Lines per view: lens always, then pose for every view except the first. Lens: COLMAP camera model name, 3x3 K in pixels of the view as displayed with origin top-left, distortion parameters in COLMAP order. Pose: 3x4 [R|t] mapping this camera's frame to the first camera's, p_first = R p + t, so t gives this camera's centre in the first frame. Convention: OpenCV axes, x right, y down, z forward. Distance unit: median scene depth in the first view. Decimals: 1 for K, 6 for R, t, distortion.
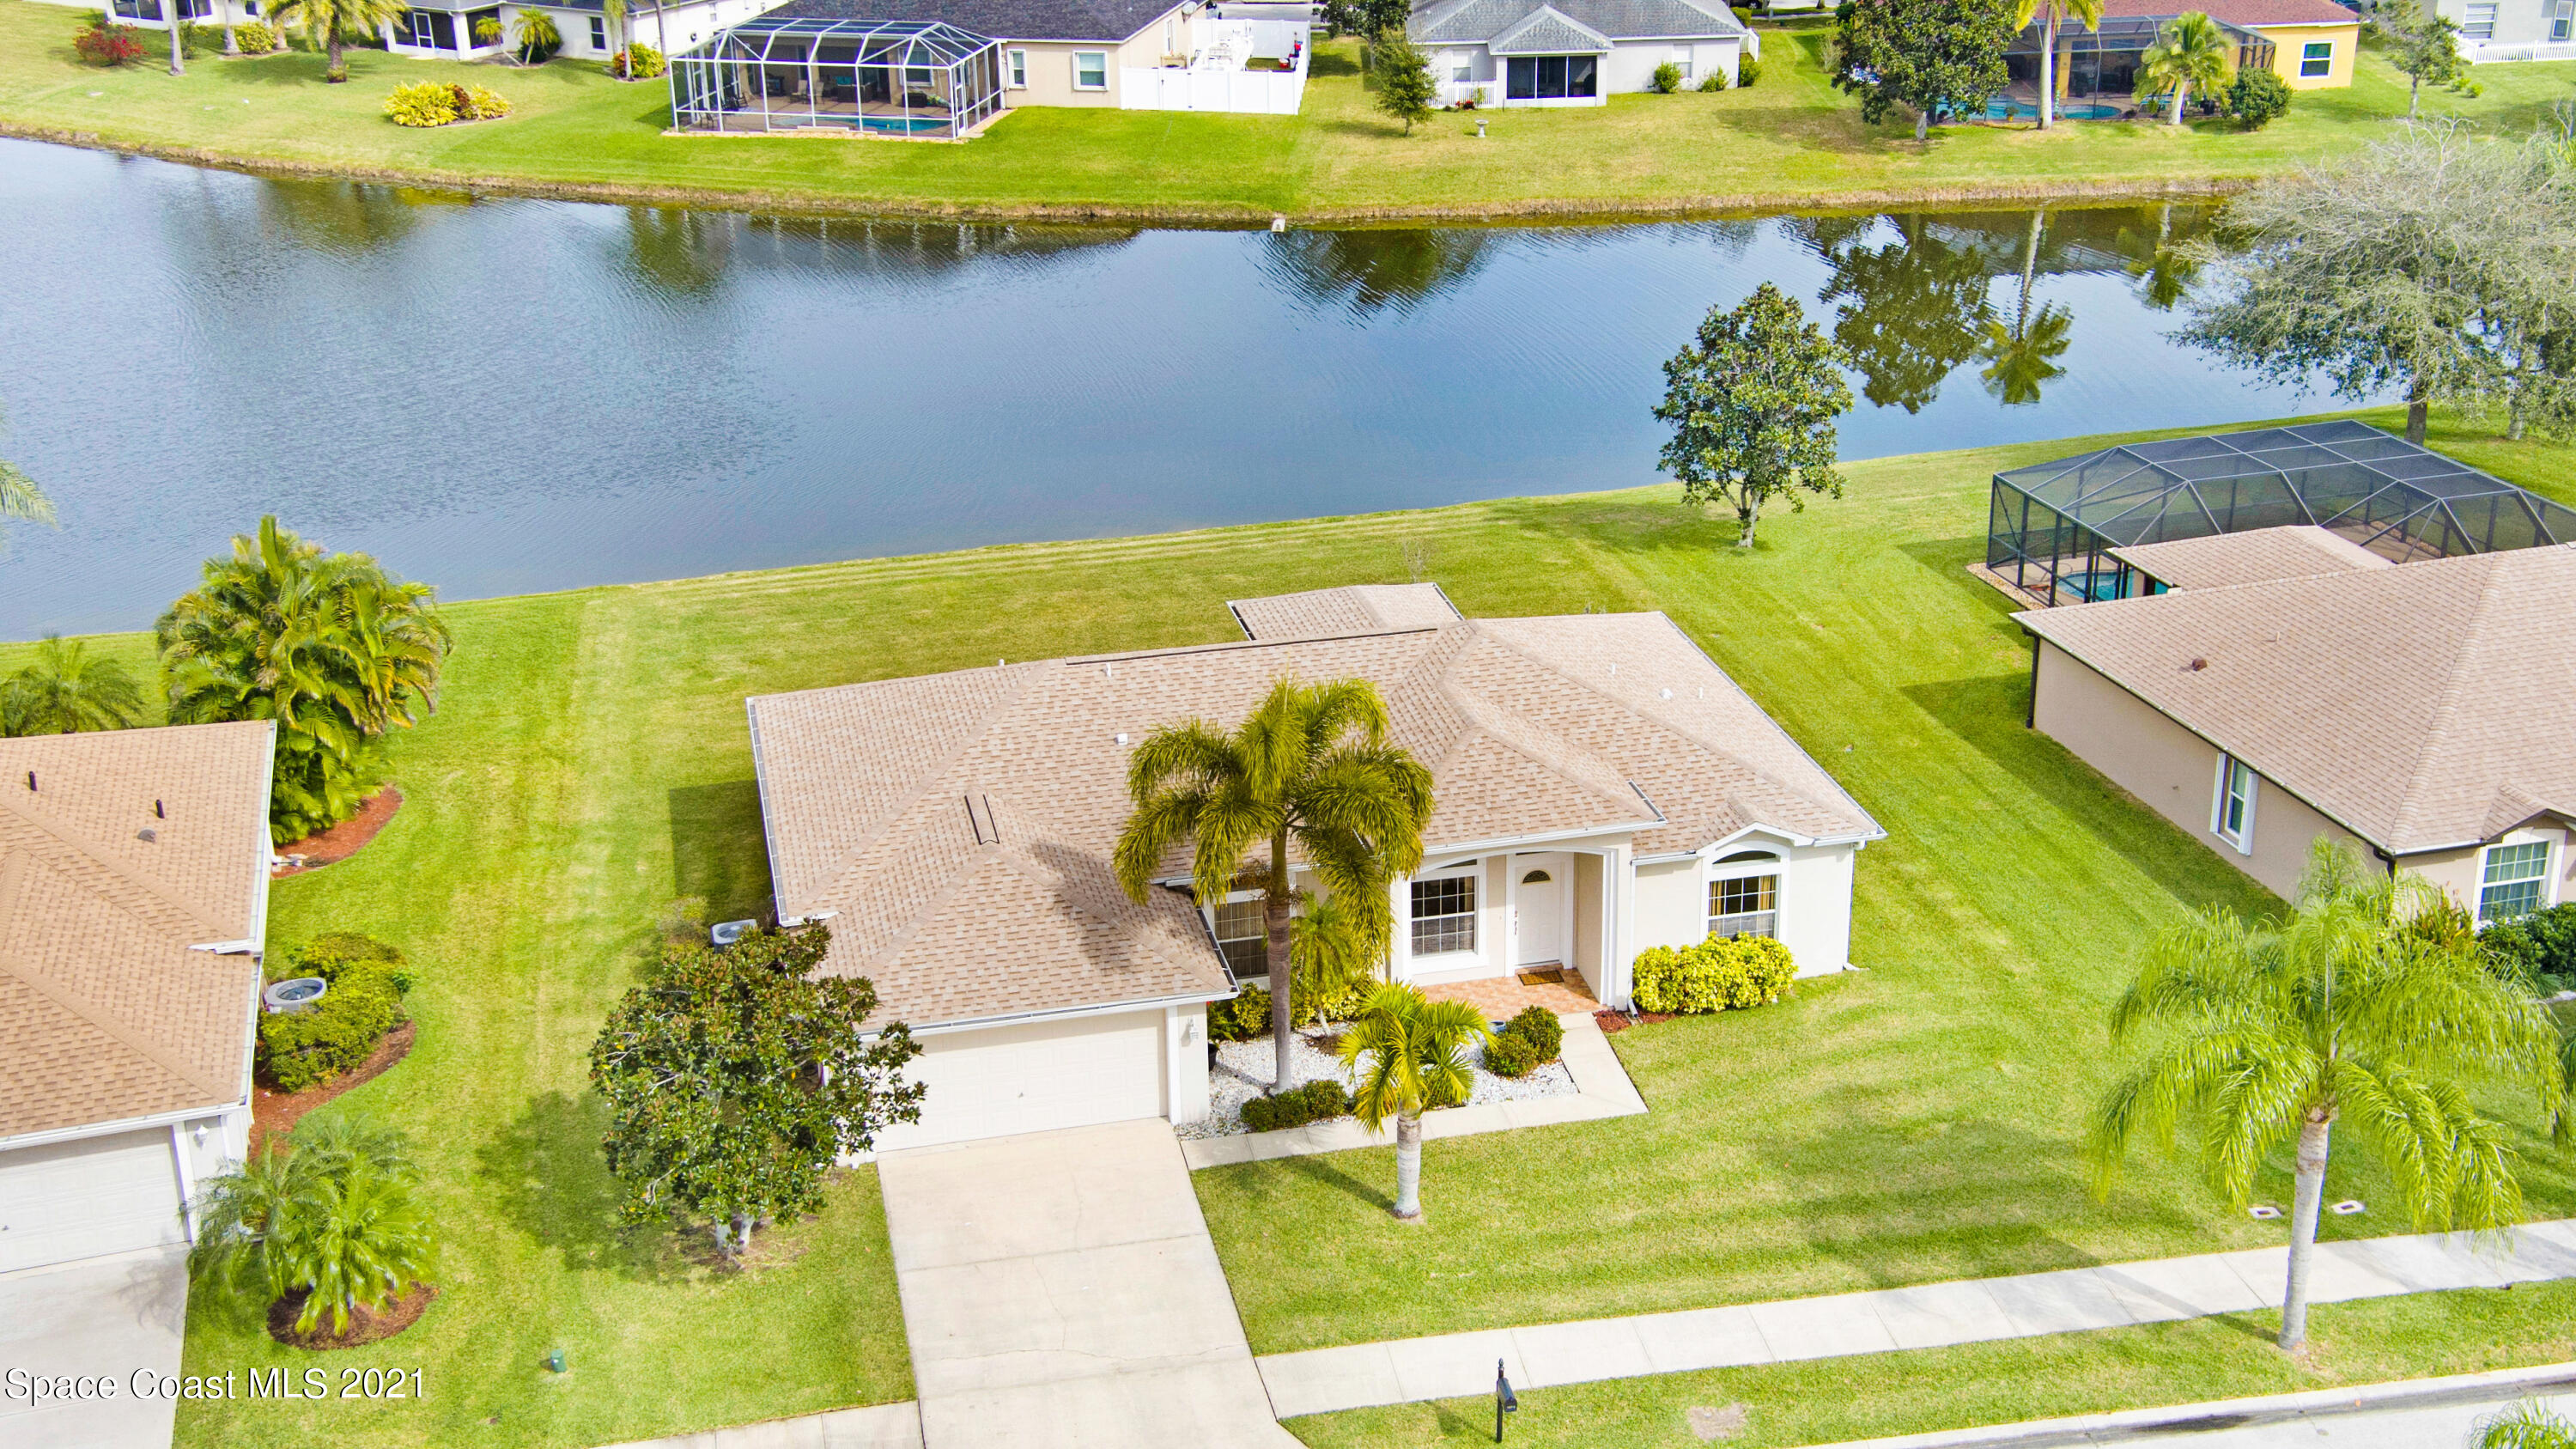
lens RADIAL K [[2947.8, 0, 1288.0], [0, 2947.8, 724.5], [0, 0, 1]] dist [0.159257, 0.053667]
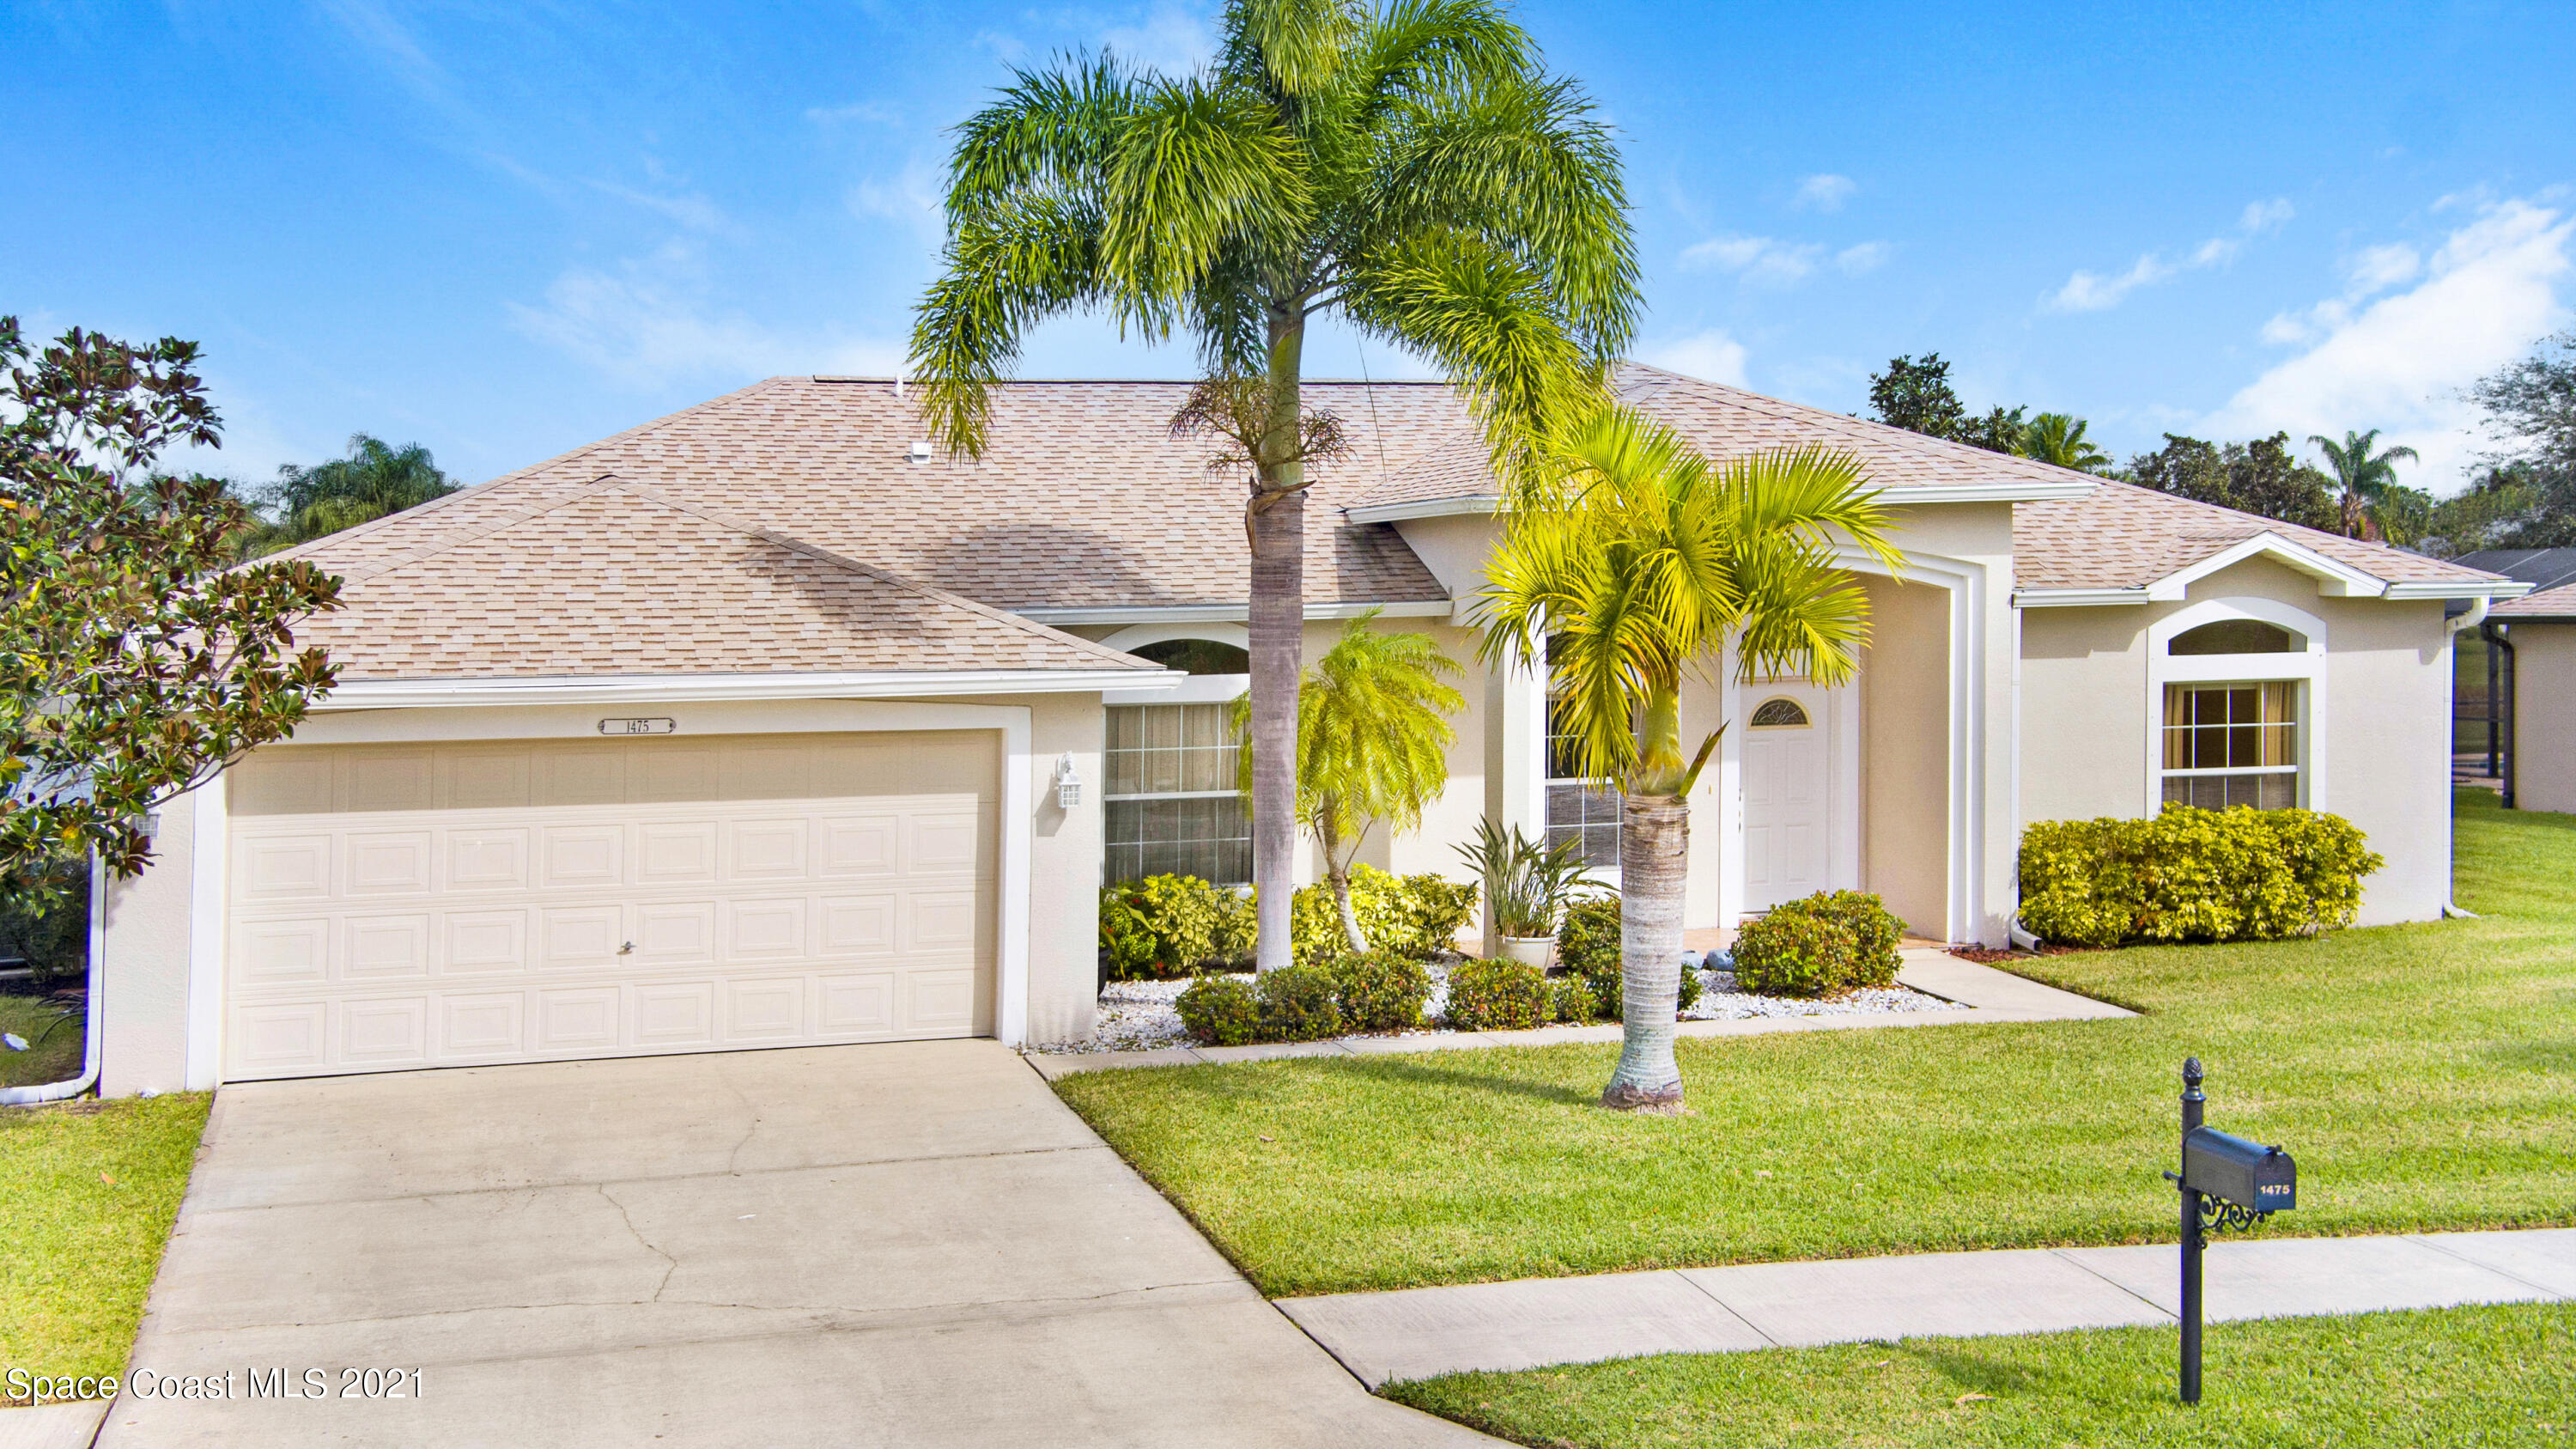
lens RADIAL K [[2947.8, 0, 1288.0], [0, 2947.8, 724.5], [0, 0, 1]] dist [0.159257, 0.053667]
pose [[0.998343, 0.008372, 0.056937, -0.016849], [0.010624, 0.945544, -0.325321, 0.156007], [-0.056560, 0.325387, 0.943888, 0.413934]]
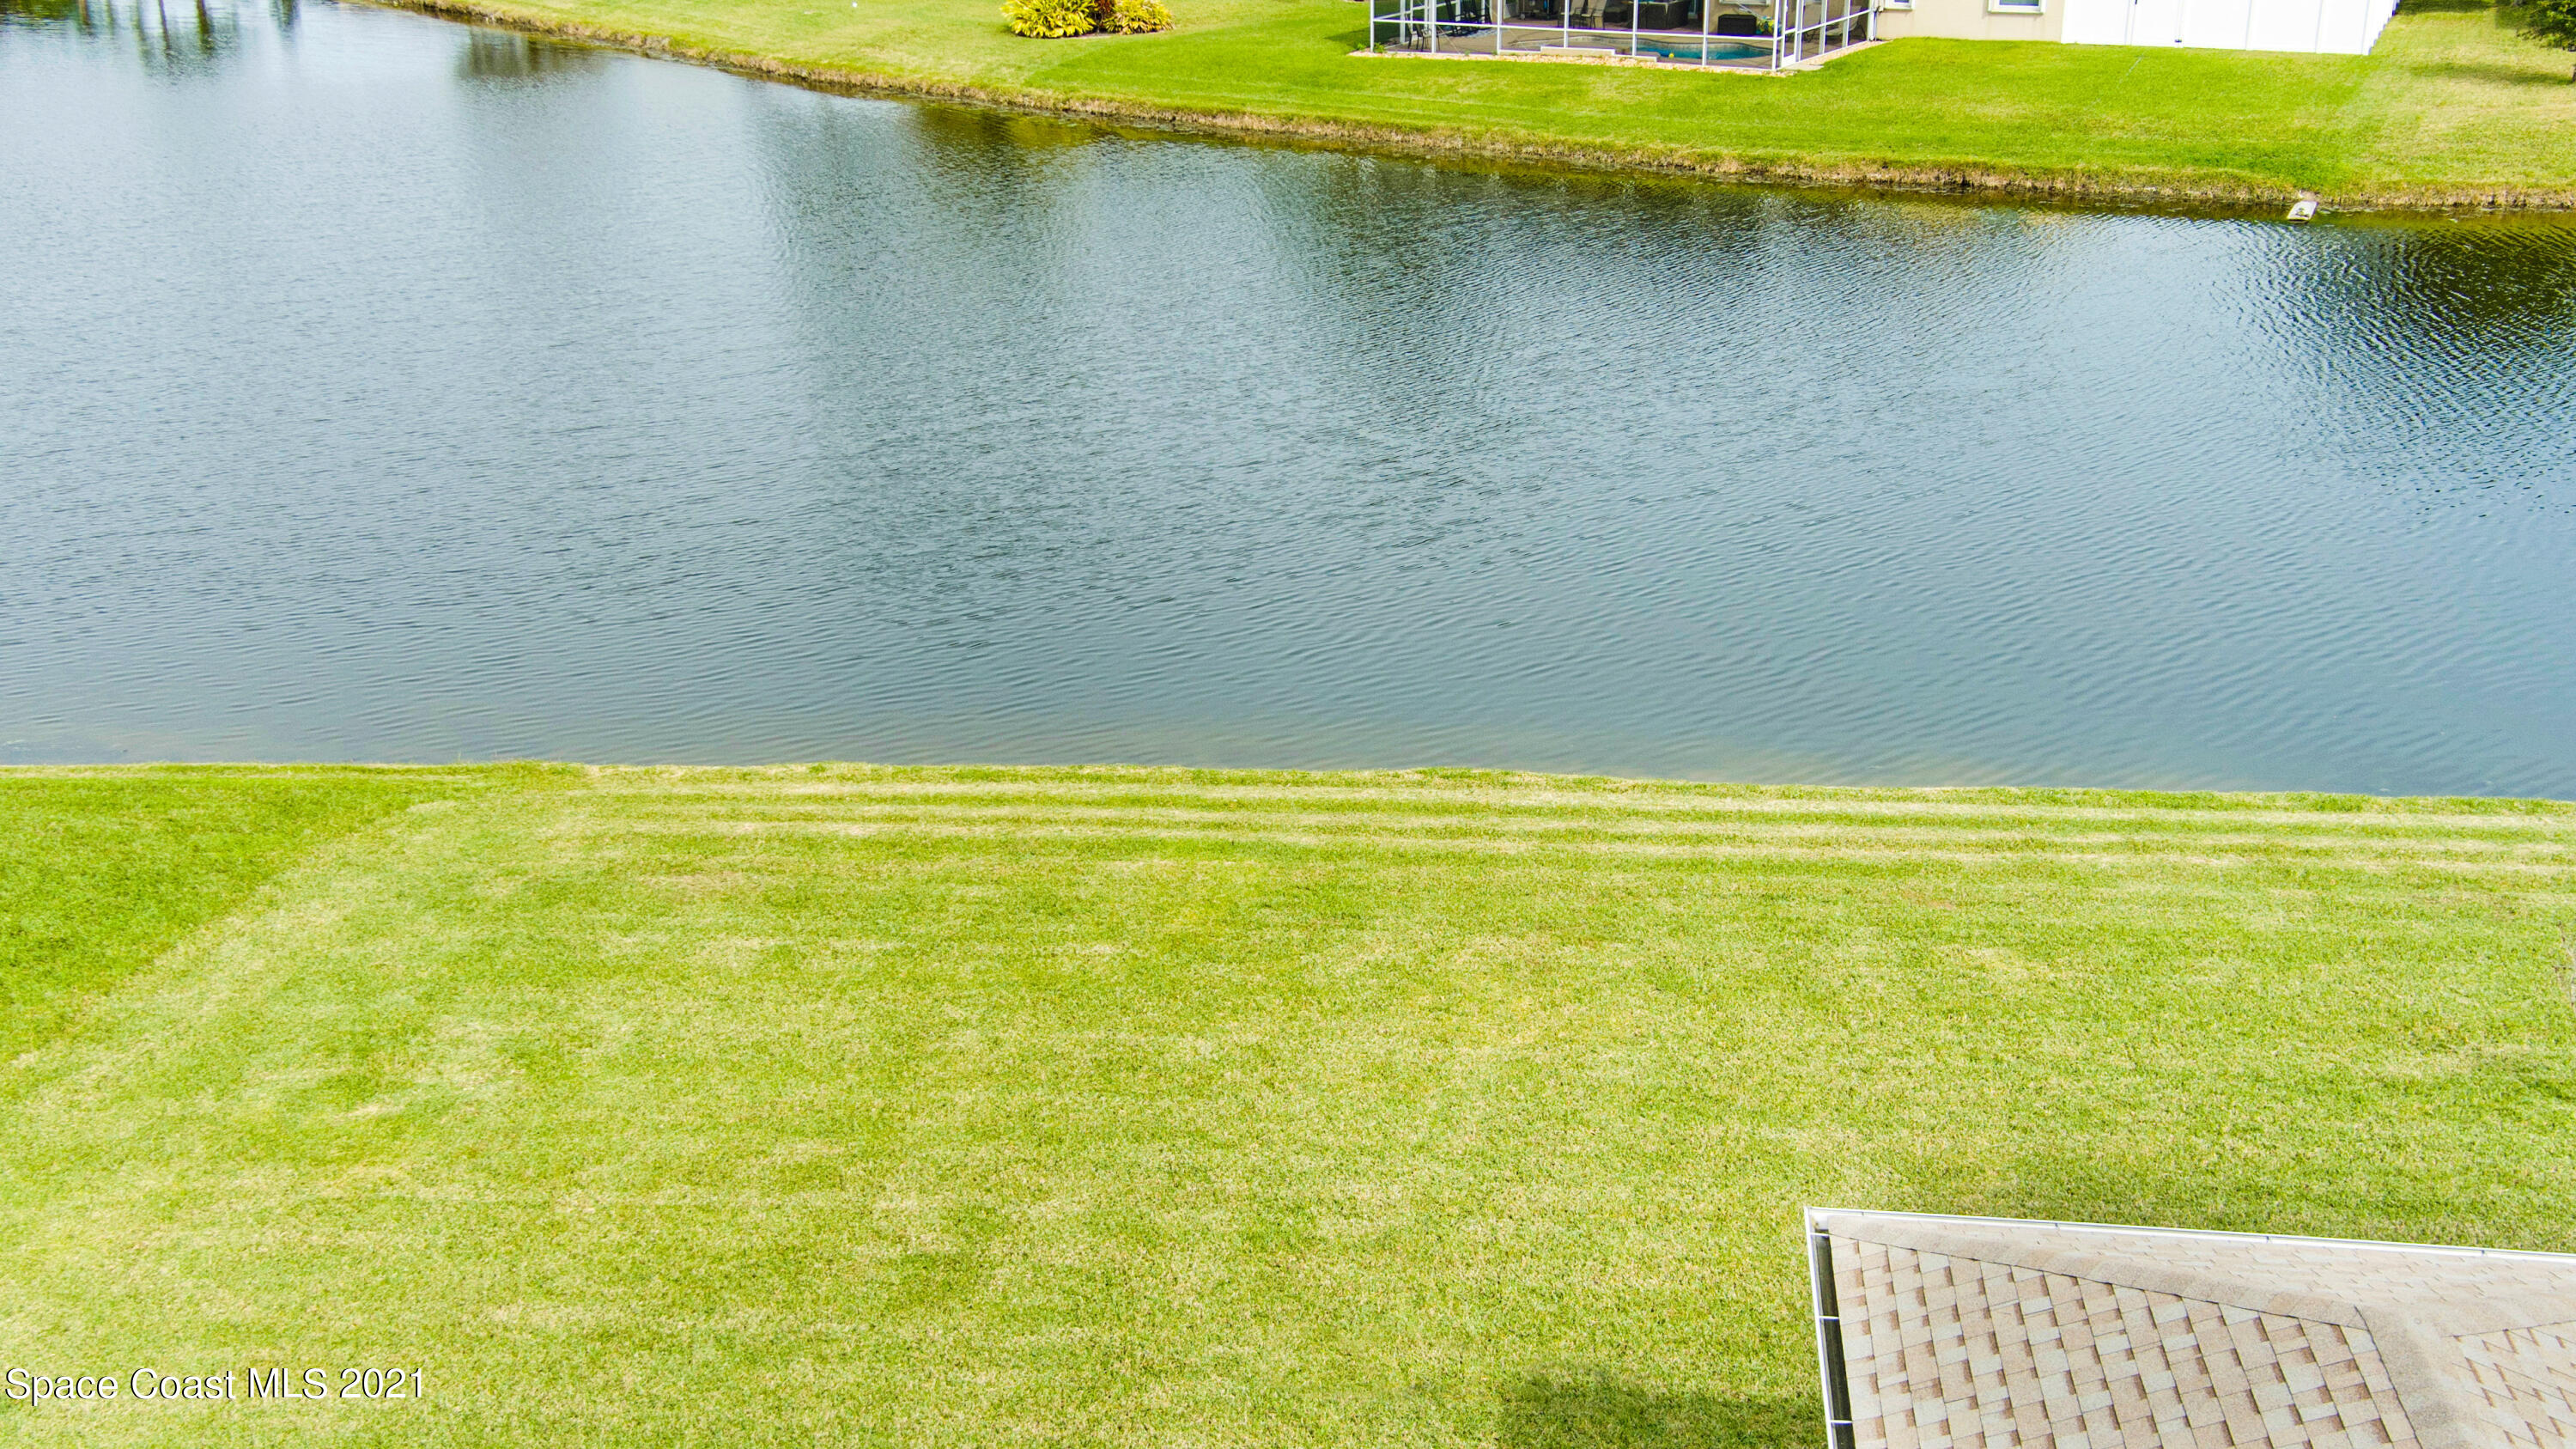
lens RADIAL K [[2947.8, 0, 1288.0], [0, 2947.8, 724.5], [0, 0, 1]] dist [0.159257, 0.053667]
pose [[0.942568, 0.117003, -0.312851, 0.009951], [-0.128321, 0.991607, -0.015760, -0.064676], [0.308382, 0.055000, 0.949671, 0.676984]]
